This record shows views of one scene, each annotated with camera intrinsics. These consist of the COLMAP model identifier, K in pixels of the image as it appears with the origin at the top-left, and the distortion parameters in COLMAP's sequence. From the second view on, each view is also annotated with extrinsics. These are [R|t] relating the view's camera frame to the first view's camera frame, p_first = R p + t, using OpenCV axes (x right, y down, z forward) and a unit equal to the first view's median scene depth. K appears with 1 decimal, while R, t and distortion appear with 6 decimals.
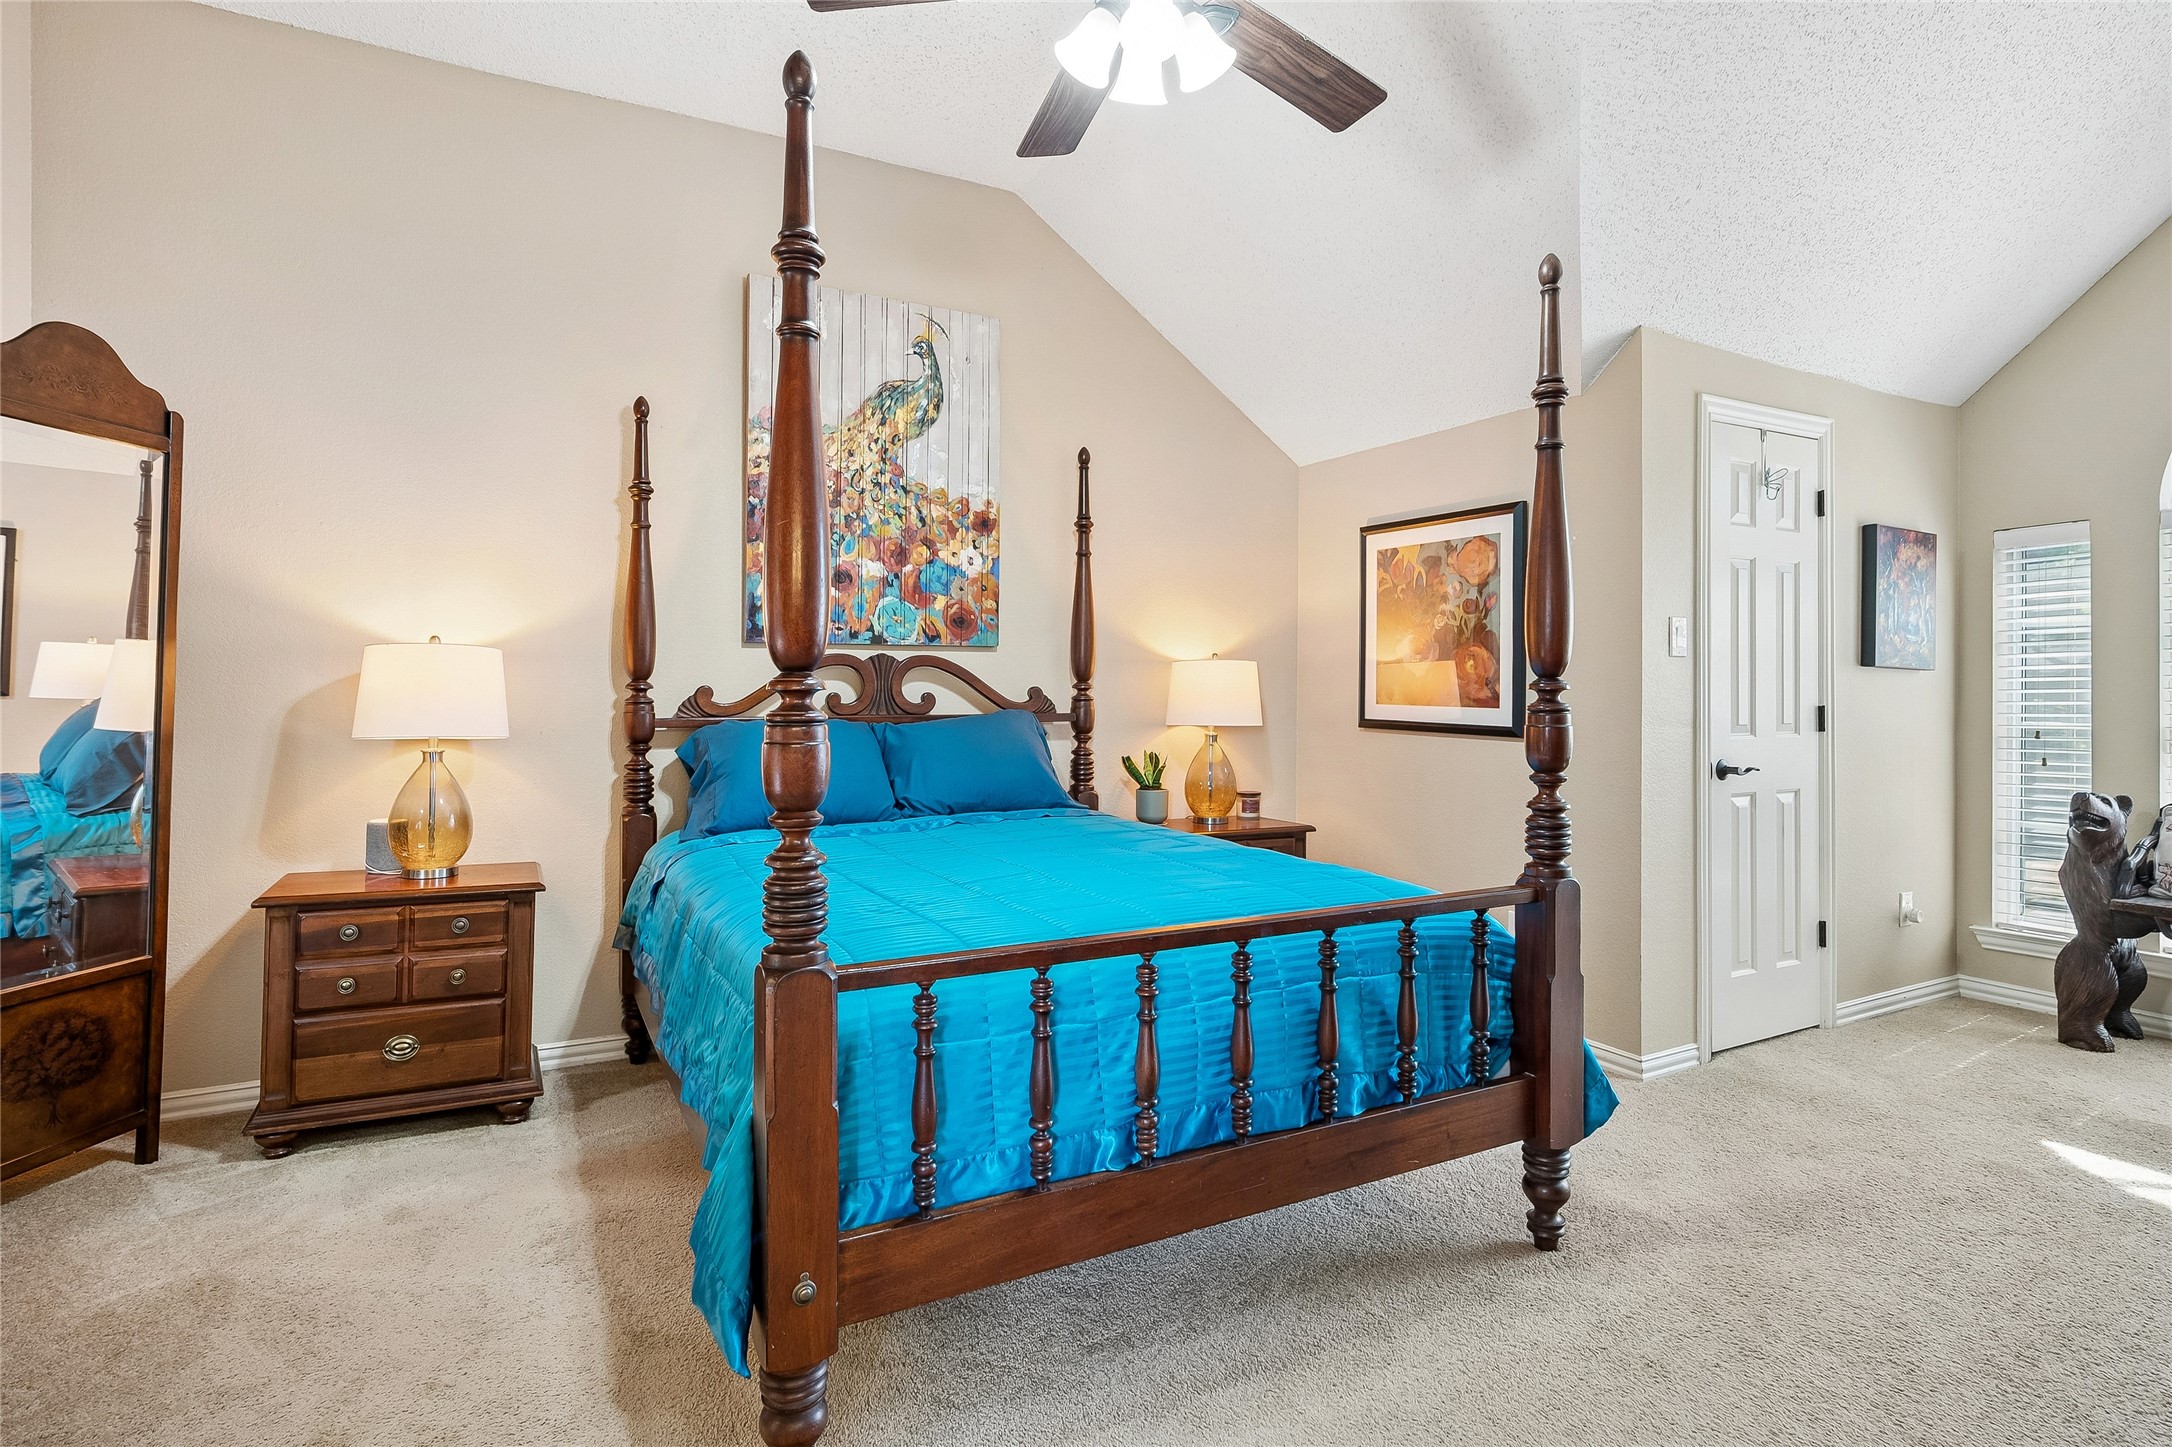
lens RADIAL K [[1131.0, 0, 1084.0], [0, 1131.0, 643.9], [0, 0, 1]] dist [-0.003083, 0.000326]
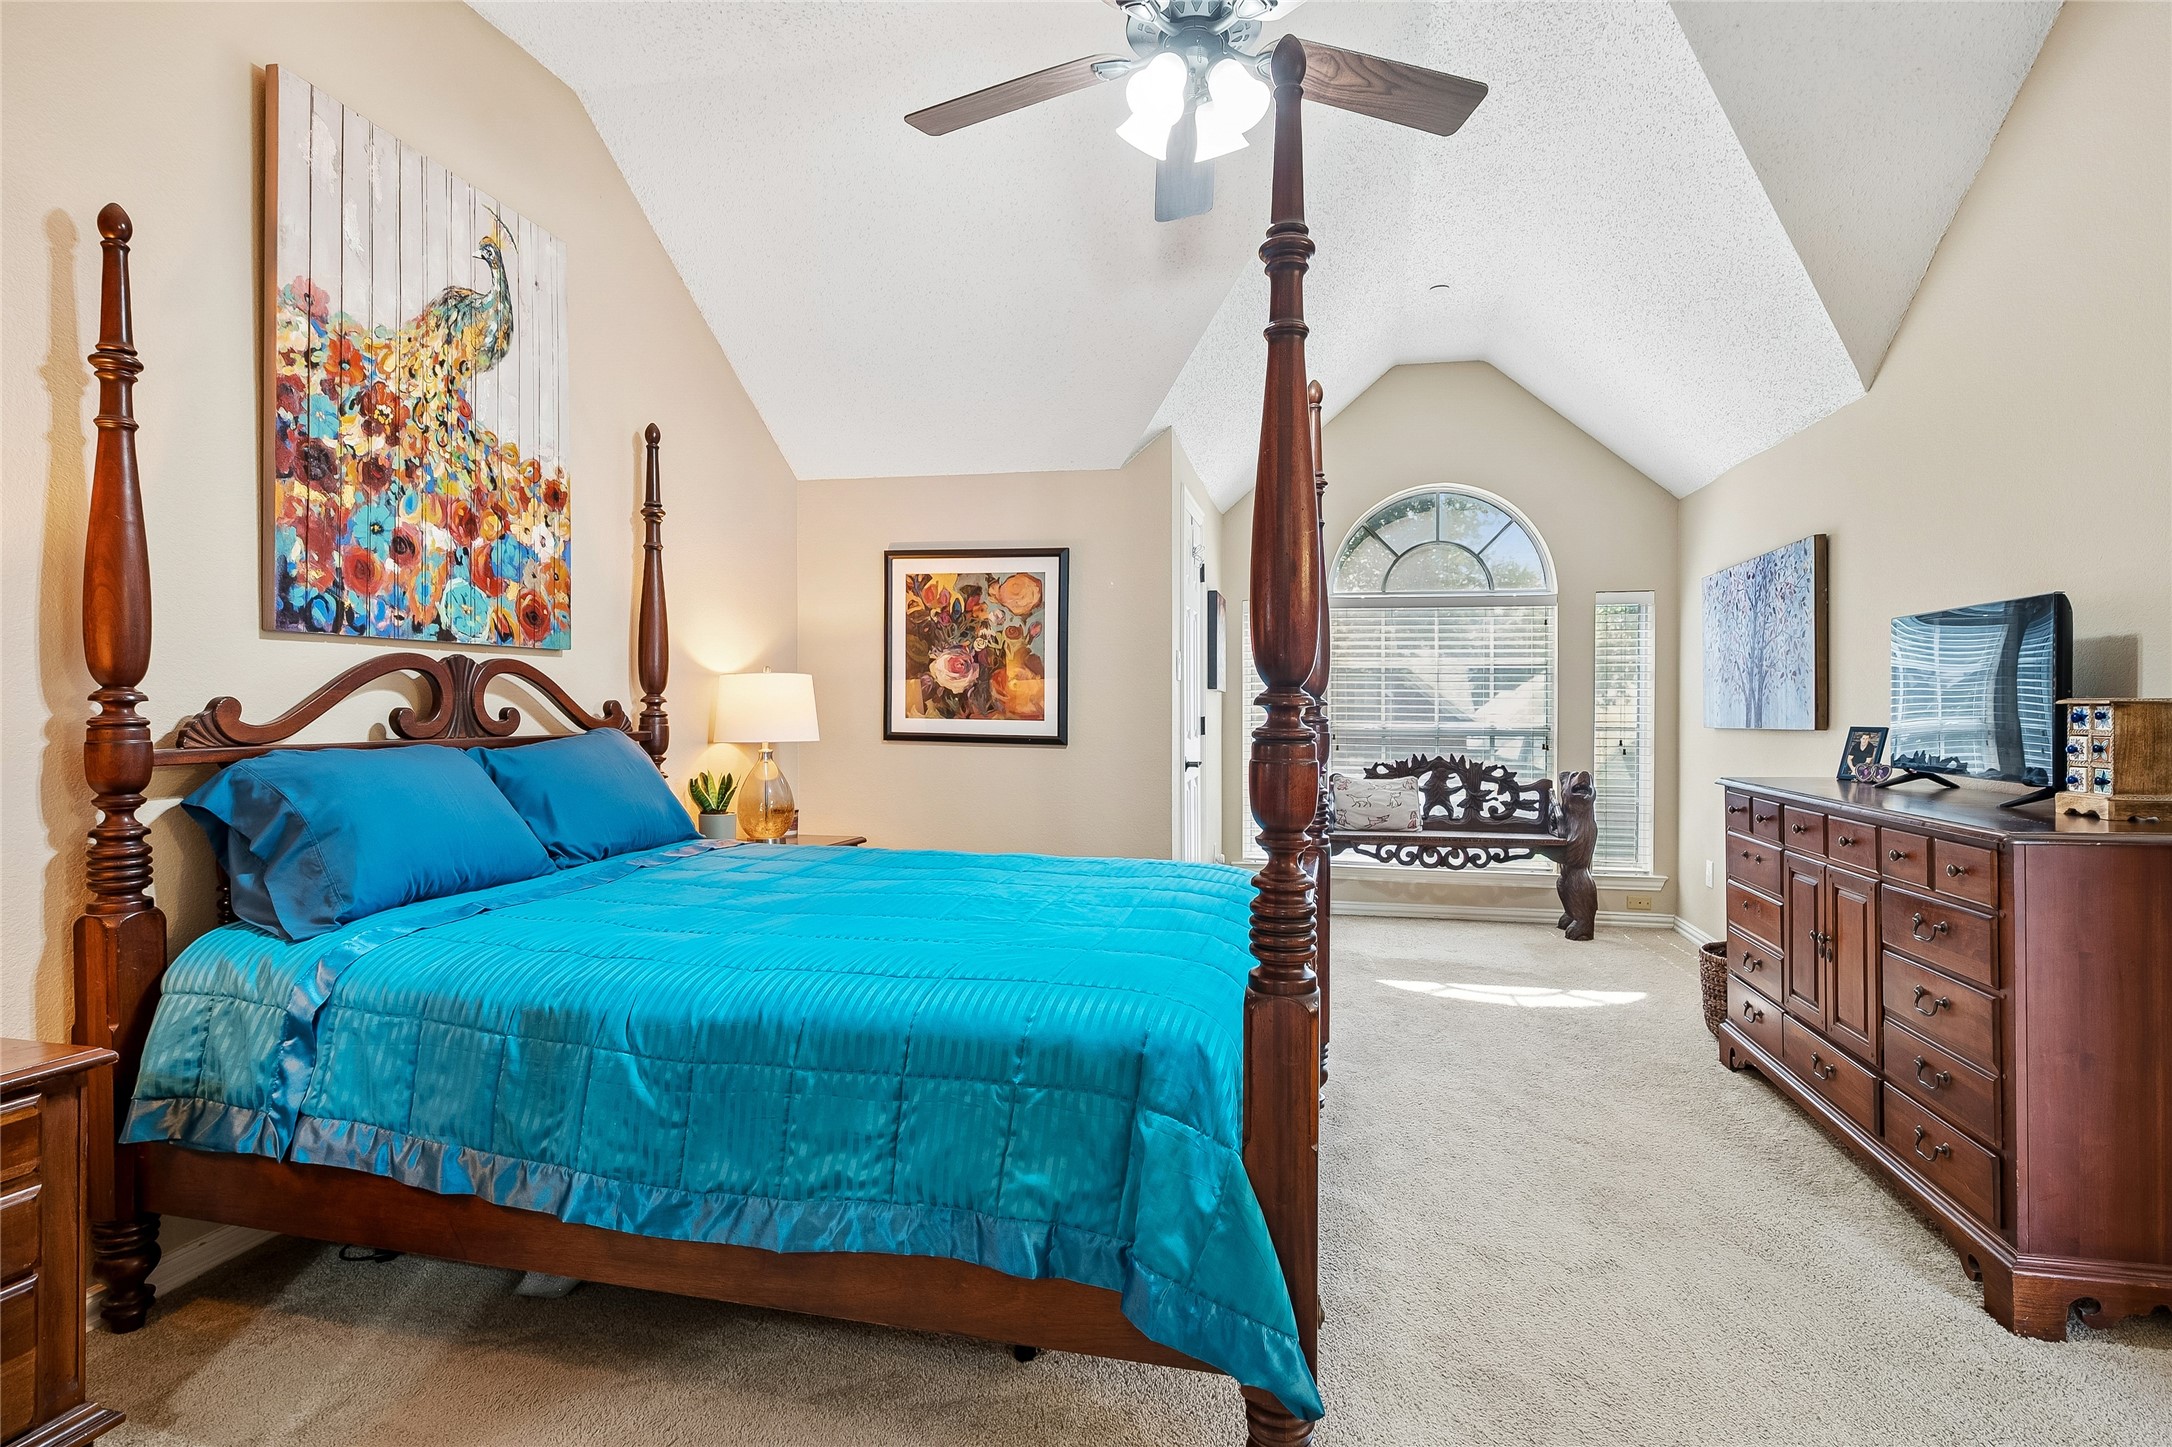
lens RADIAL K [[1089.4, 0, 1080.0], [0, 1089.4, 675.9], [0, 0, 1]] dist [0.002732, -0.006626]
pose [[0.642196, 0.021697, 0.766233, -0.451305], [-0.032435, 0.999473, -0.001117, 0.009692], [-0.765854, -0.024135, 0.642561, 0.224555]]
